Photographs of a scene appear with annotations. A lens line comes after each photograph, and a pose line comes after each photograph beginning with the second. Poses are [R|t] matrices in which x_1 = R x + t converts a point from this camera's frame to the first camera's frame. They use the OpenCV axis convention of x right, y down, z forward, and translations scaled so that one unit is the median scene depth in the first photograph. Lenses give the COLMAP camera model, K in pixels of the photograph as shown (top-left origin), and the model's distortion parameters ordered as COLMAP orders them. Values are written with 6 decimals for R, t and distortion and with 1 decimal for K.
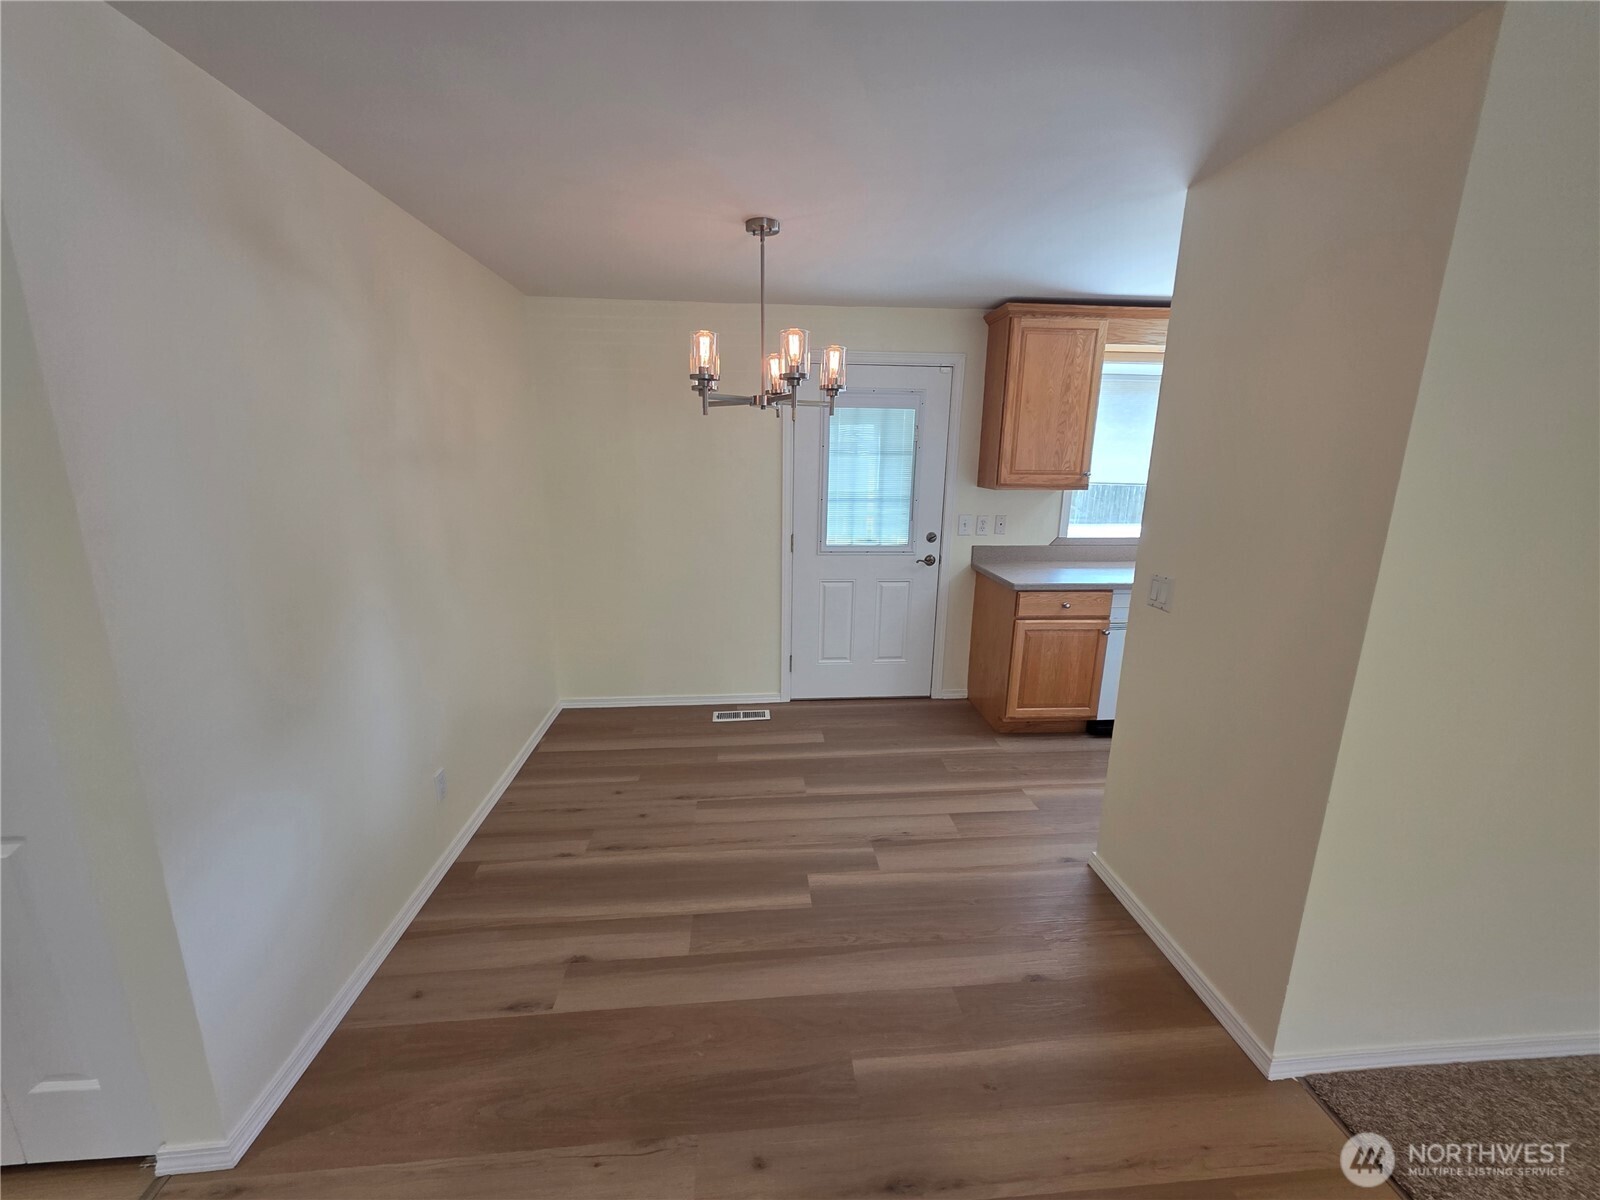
lens RADIAL K [[637.2, 0, 796.6], [0, 637.2, 602.3], [0, 0, 1]] dist [0.003579, -0.000009]
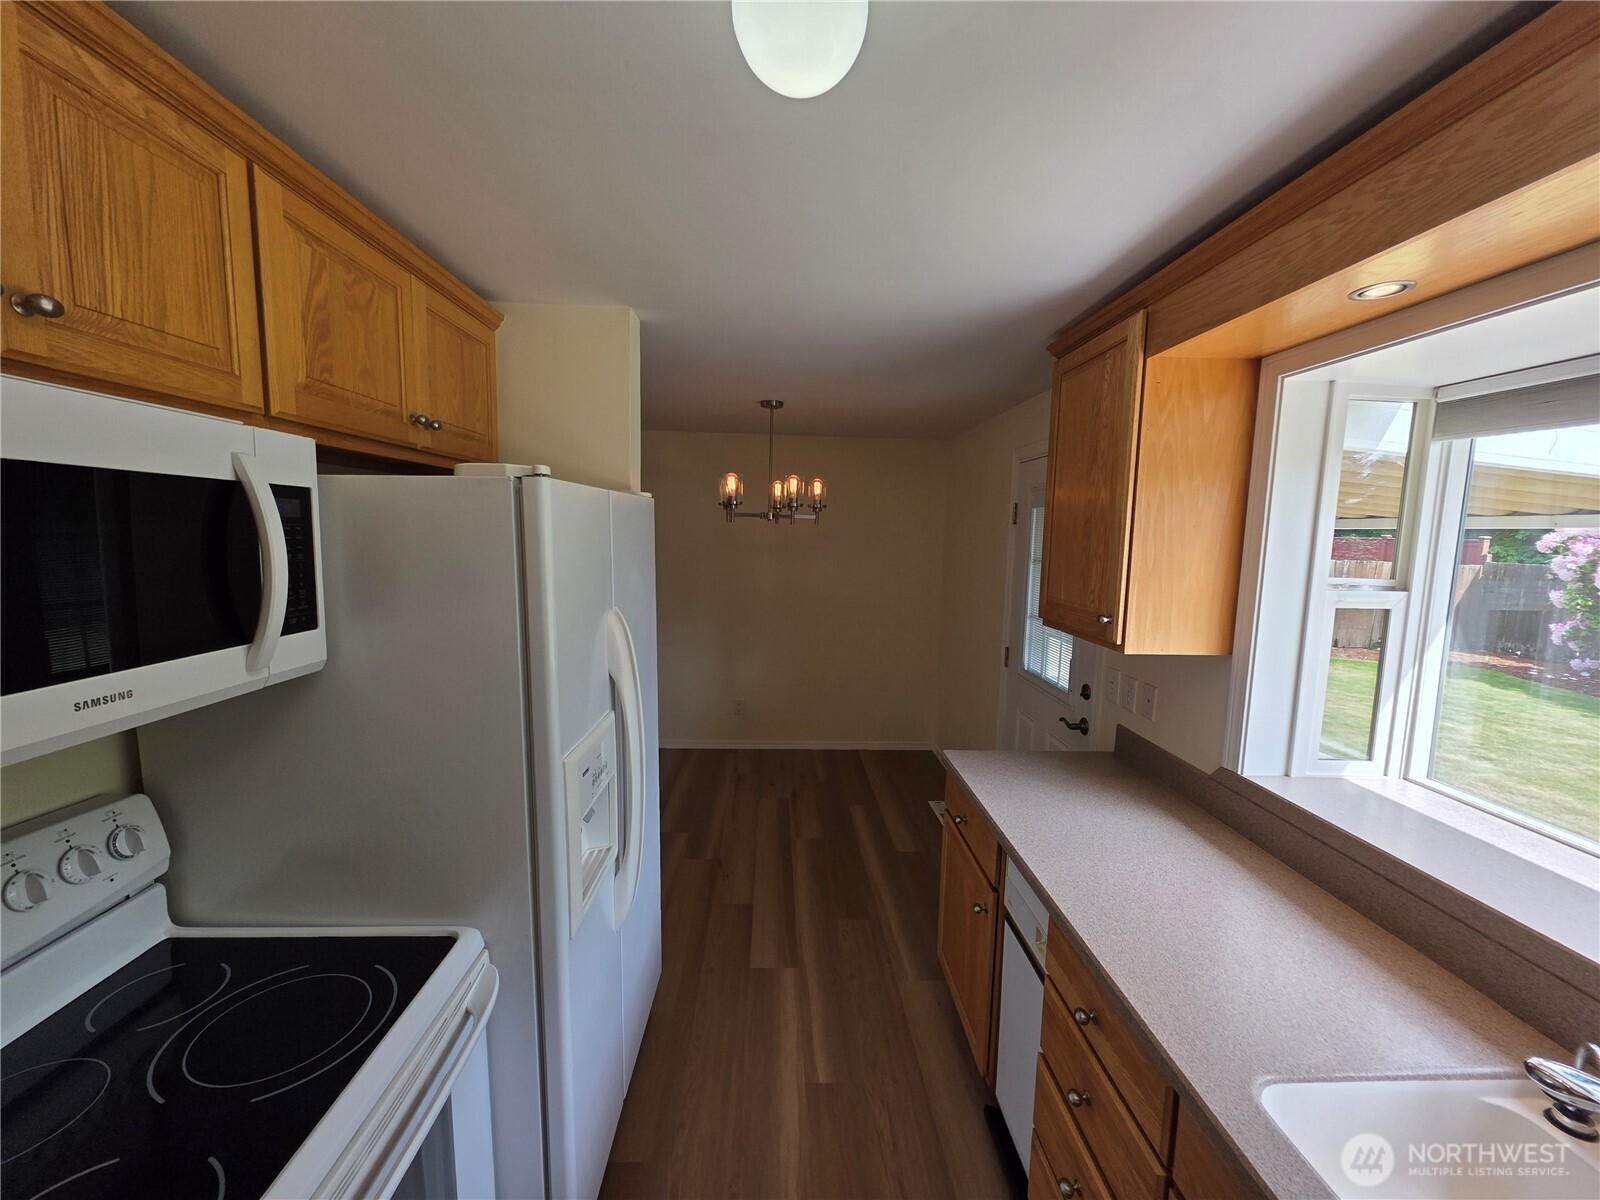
lens RADIAL K [[637.2, 0, 797.7], [0, 637.2, 601.8], [0, 0, 1]] dist [0.003579, -0.000009]
pose [[-0.033640, 0.111679, -0.993175, 0.949800], [-0.261968, 0.958007, 0.116598, -0.207660], [0.964490, 0.264103, -0.002971, 0.763588]]
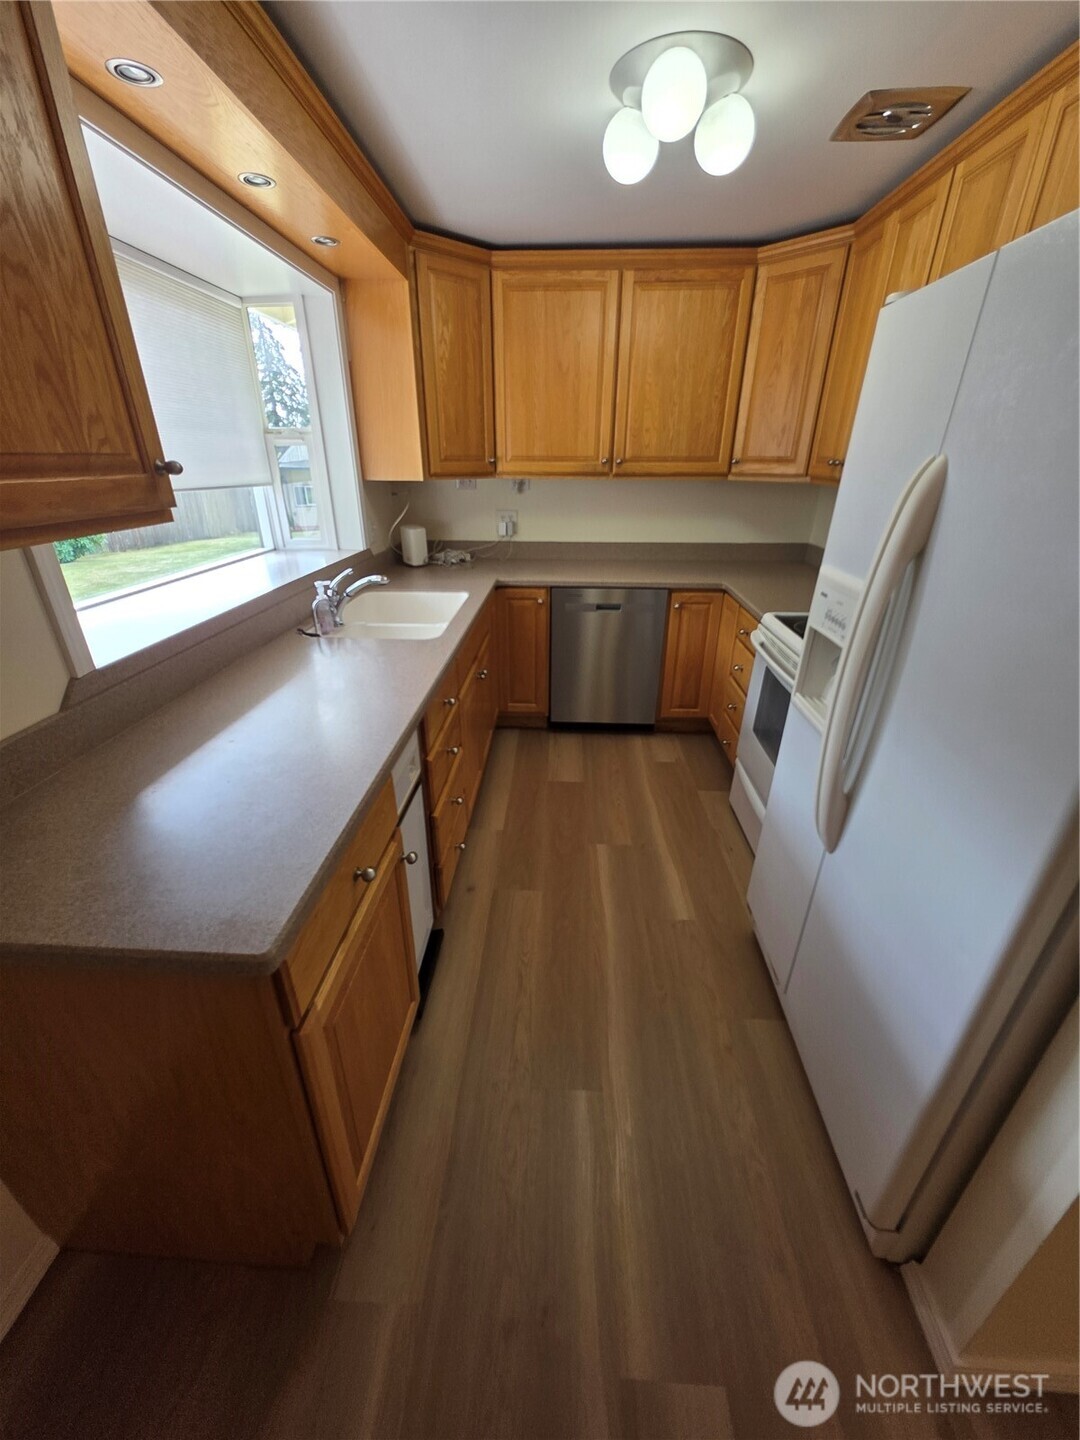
lens RADIAL K [[573.5, 0, 535.7], [0, 573.5, 721.5], [0, 0, 1]] dist [0.003579, -0.000009]
pose [[0.117410, -0.417936, 0.900858, 0.181139], [0.229290, 0.894030, 0.384885, -0.158267], [-0.966251, 0.161368, 0.200796, 0.797690]]
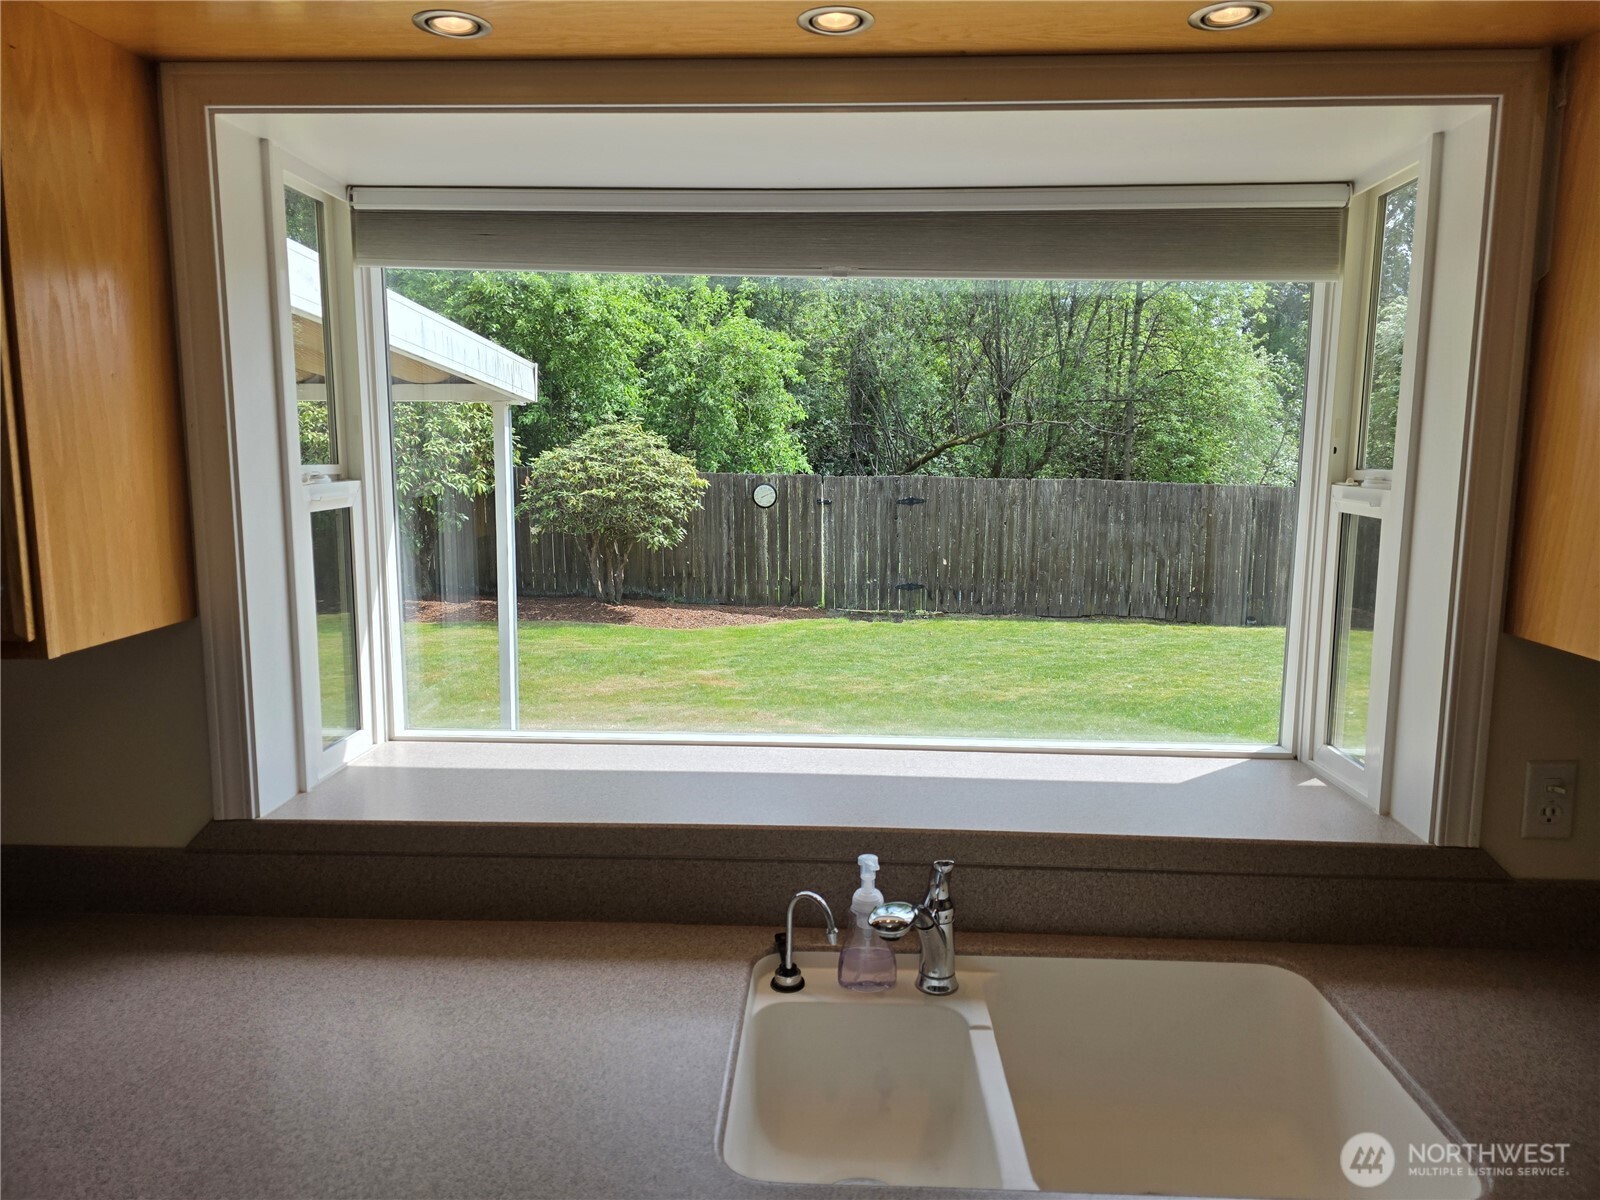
lens RADIAL K [[1085.1, 0, 796.8], [0, 1085.1, 589.8], [0, 0, 1]] dist [0.004786, -0.003862]
pose [[0.993666, 0.013413, -0.111575, 0.757125], [-0.024990, 0.994366, -0.103018, -0.169729], [0.109565, 0.105154, 0.988402, 0.671538]]
